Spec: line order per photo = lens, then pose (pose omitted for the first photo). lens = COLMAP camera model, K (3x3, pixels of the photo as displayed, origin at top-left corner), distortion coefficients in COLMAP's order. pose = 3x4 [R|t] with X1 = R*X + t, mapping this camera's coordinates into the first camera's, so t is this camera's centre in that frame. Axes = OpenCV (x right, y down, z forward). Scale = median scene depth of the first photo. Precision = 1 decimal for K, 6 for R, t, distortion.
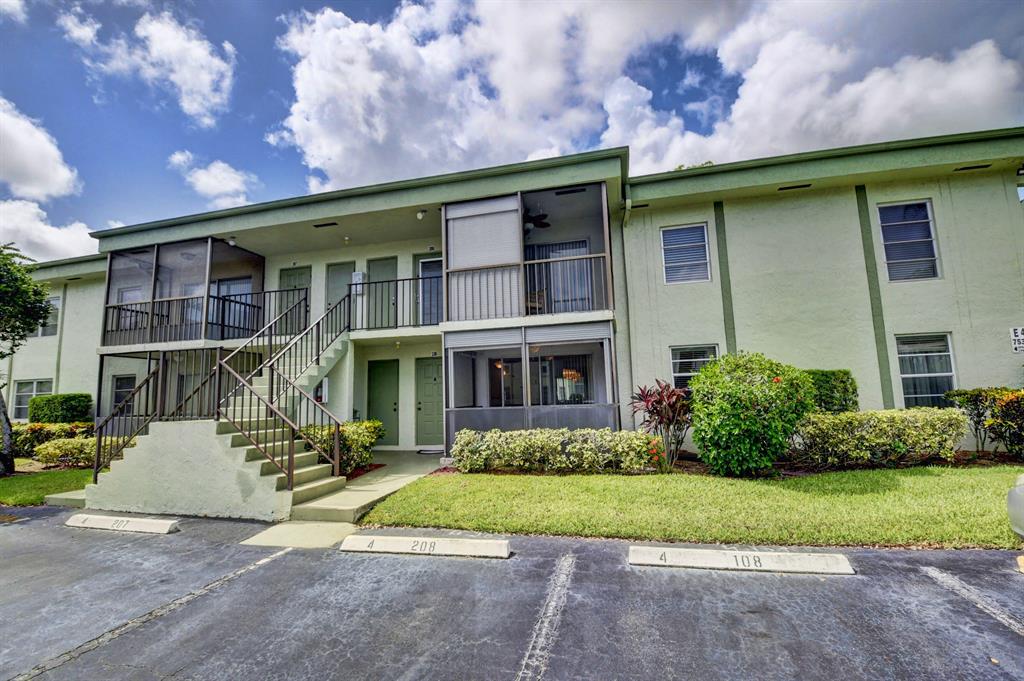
lens RADIAL K [[453.6, 0, 497.2], [0, 453.6, 344.9], [0, 0, 1]] dist [0.003367, -0.017302]
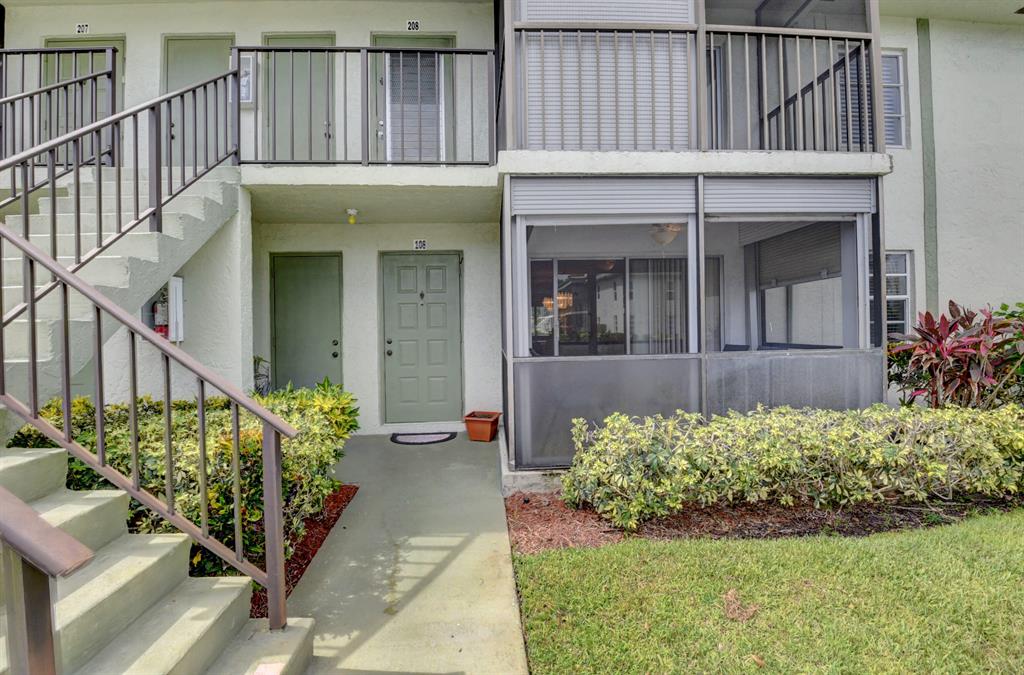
lens RADIAL K [[453.6, 0, 487.5], [0, 453.6, 329.9], [0, 0, 1]] dist [0.003367, -0.017302]
pose [[0.956659, 0.012854, 0.290928, -0.258752], [-0.044577, 0.993716, 0.102675, 0.071733], [-0.287780, -0.111193, 0.951220, 0.604084]]
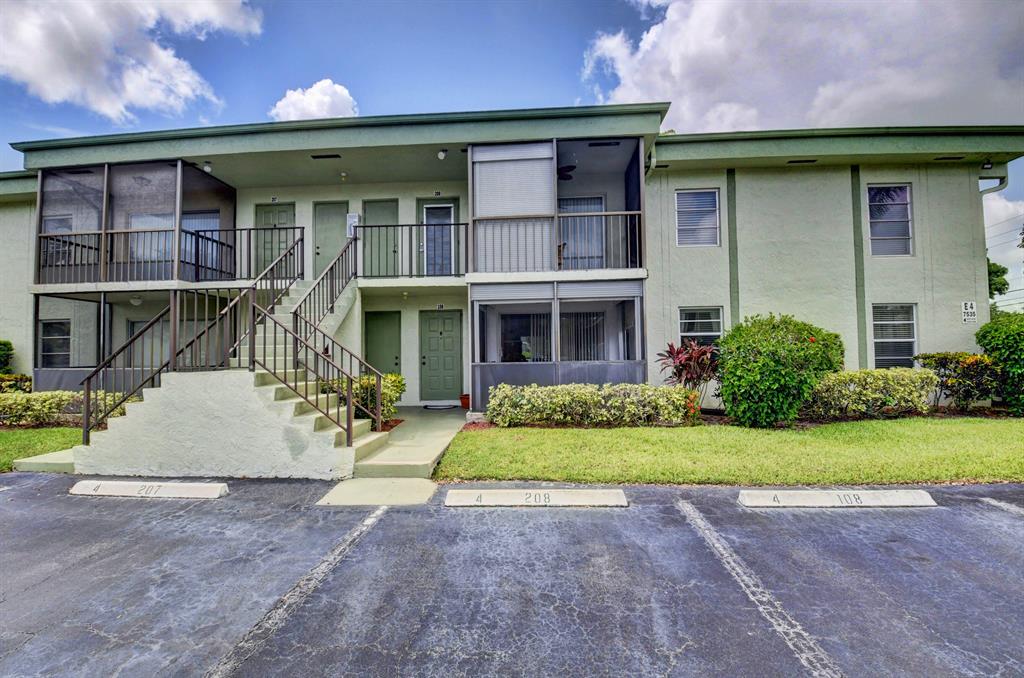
lens RADIAL K [[453.6, 0, 493.4], [0, 453.6, 341.6], [0, 0, 1]] dist [0.003367, -0.017302]
pose [[0.984531, 0.022703, 0.173734, -0.235132], [-0.036557, 0.996364, 0.076963, 0.019408], [-0.171355, -0.082124, 0.981781, 0.046302]]
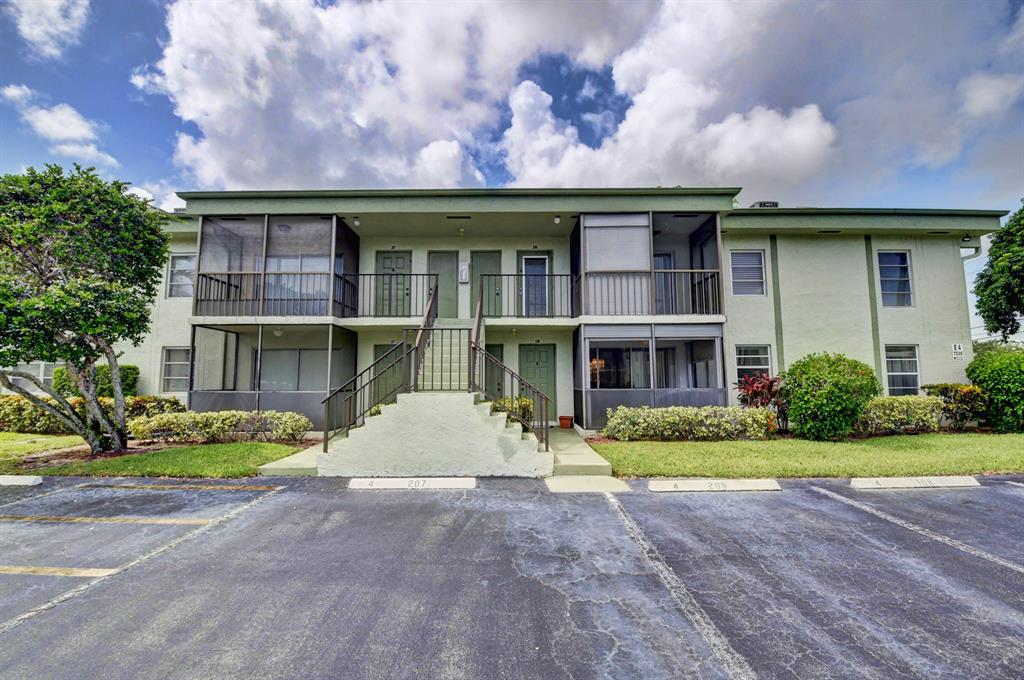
lens RADIAL K [[453.6, 0, 489.8], [0, 453.6, 340.2], [0, 0, 1]] dist [0.003367, -0.017302]
pose [[0.971349, 0.049563, 0.232431, -0.630245], [-0.052339, 0.998613, 0.005786, 0.020177], [-0.231822, -0.017786, 0.972596, -0.083856]]
